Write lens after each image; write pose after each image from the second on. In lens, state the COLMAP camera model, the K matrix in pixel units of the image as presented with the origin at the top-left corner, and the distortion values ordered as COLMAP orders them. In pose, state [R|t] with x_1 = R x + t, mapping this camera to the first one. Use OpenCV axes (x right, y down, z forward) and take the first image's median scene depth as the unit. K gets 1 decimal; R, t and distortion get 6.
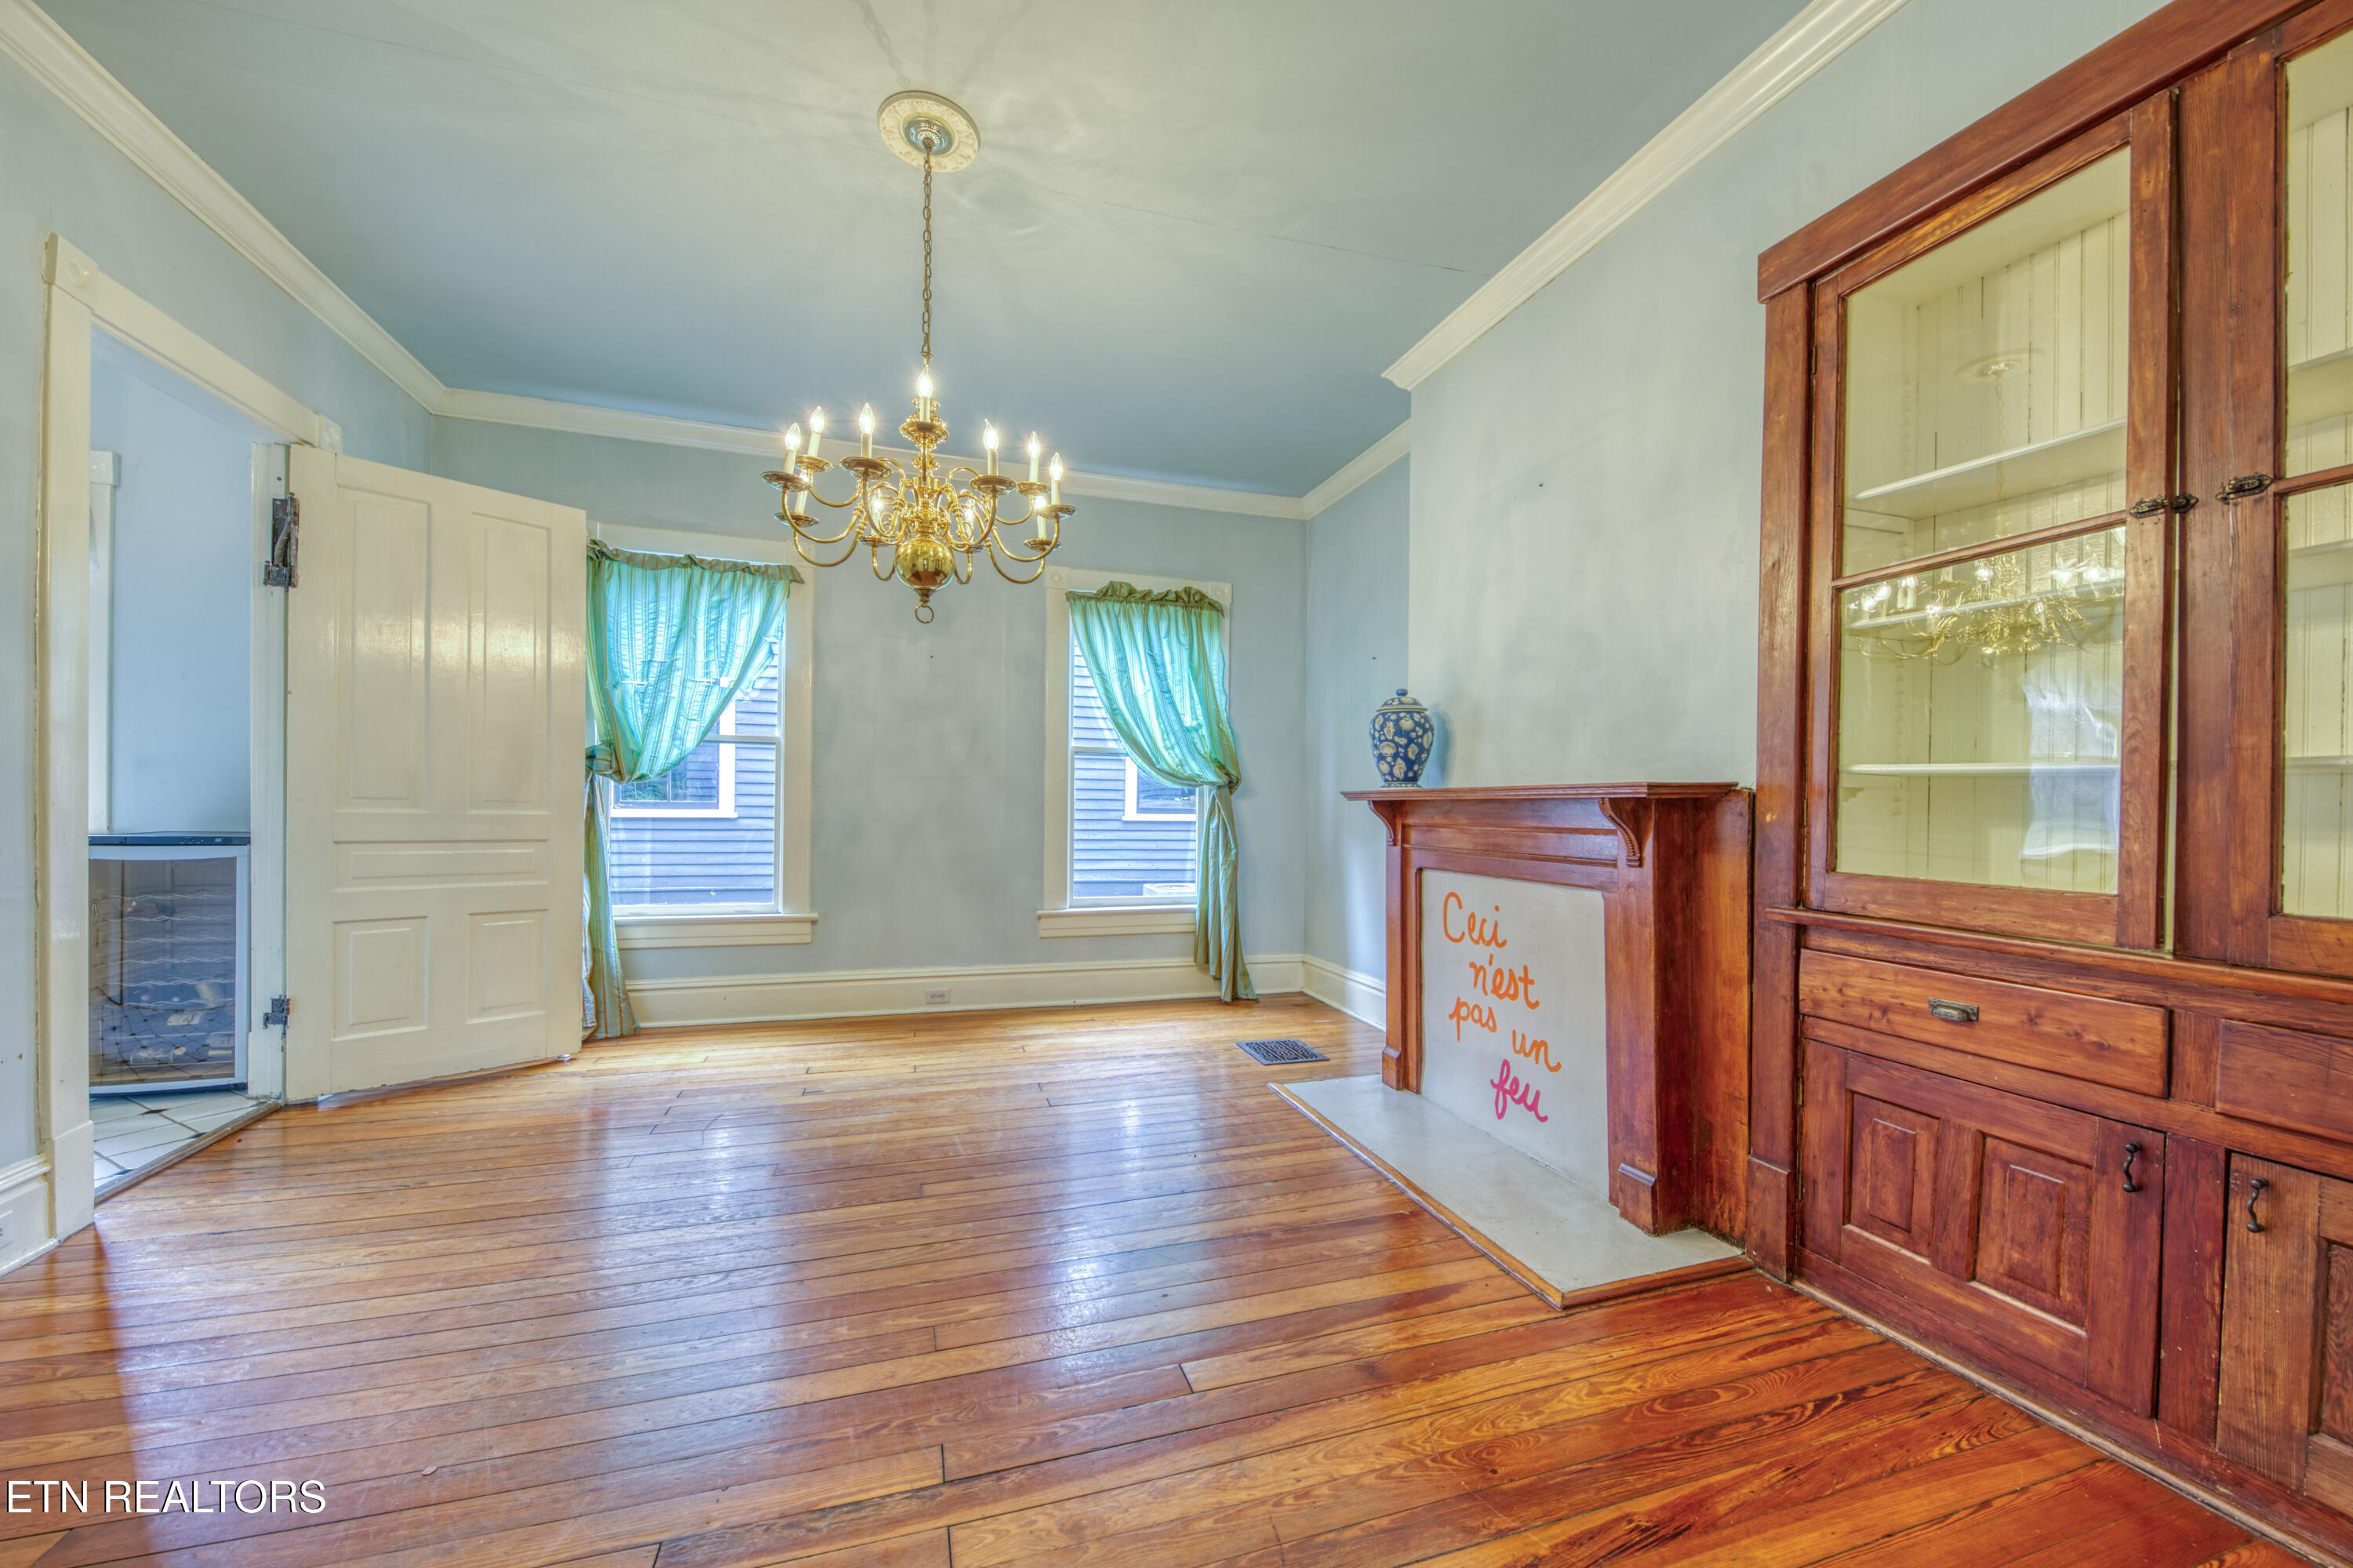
lens RADIAL K [[833.6, 0, 1176.5], [0, 833.6, 784.0], [0, 0, 1]] dist [0.000207, 0.000052]
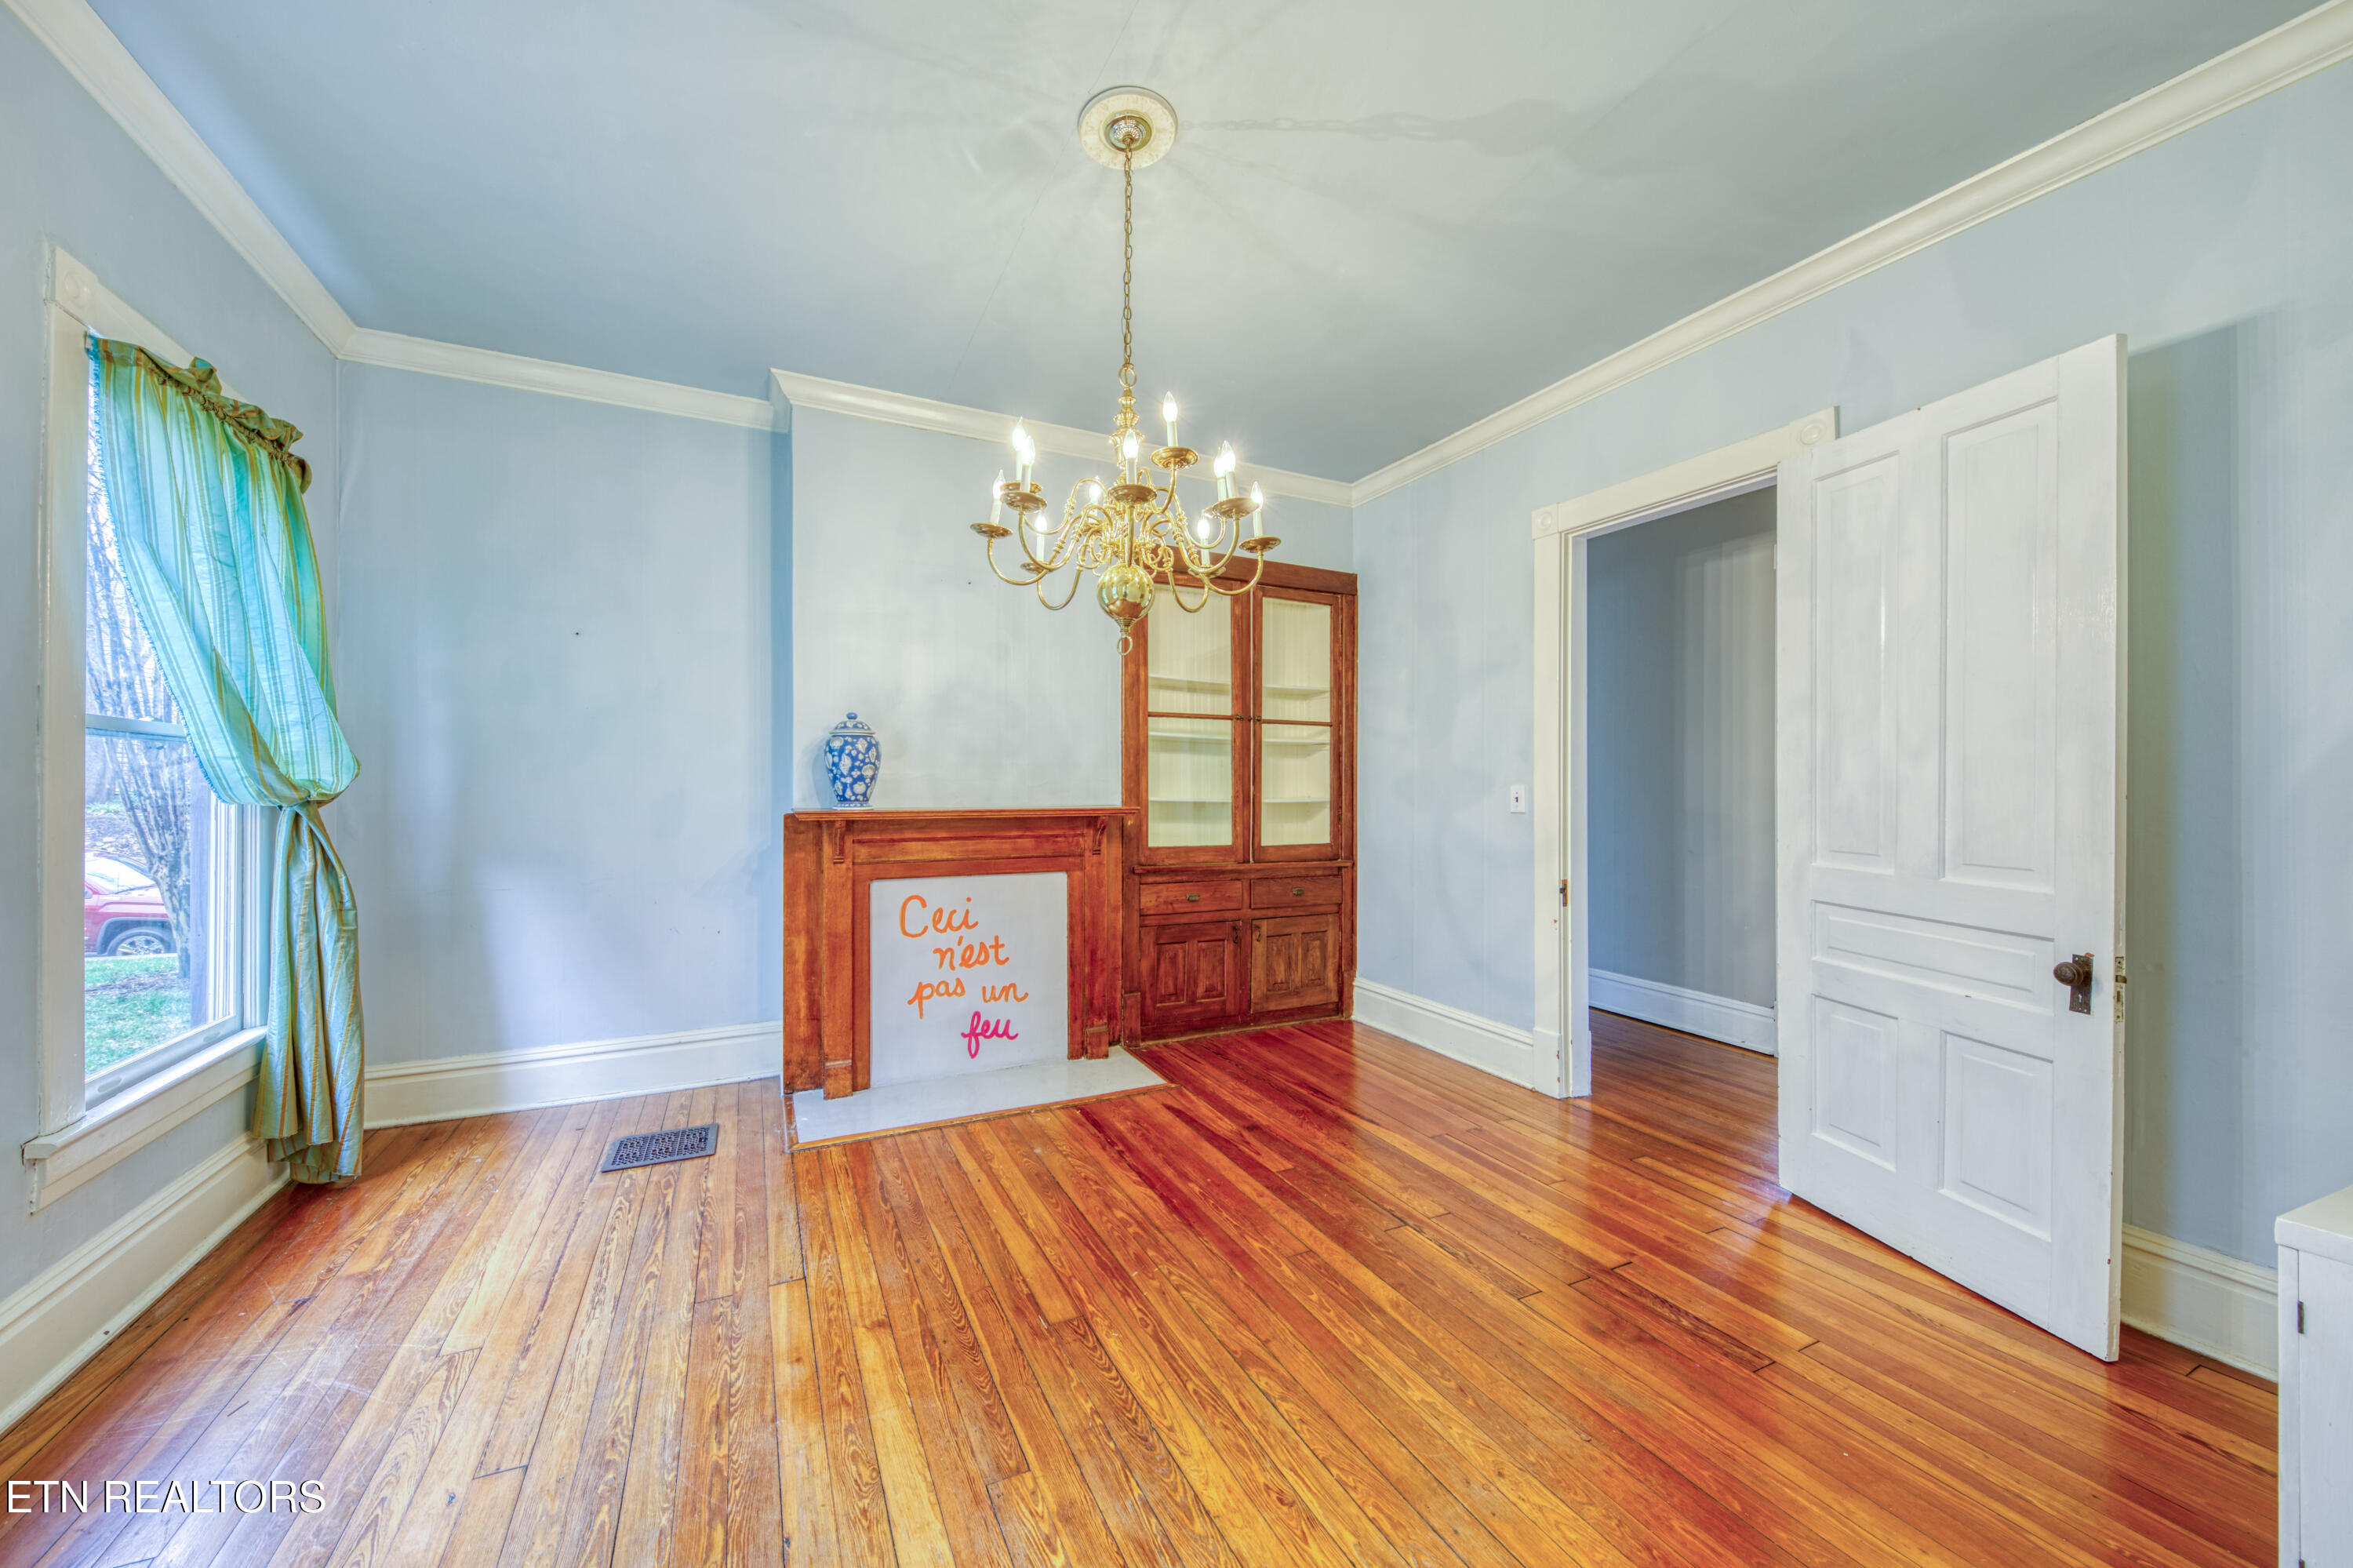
lens RADIAL K [[833.6, 0, 1176.5], [0, 833.6, 784.0], [0, 0, 1]] dist [0.000207, 0.000052]
pose [[-0.123045, 0.005640, 0.992385, -0.986370], [-0.022024, 0.999722, -0.008412, -0.029204], [-0.992157, -0.022891, -0.122886, 0.869059]]
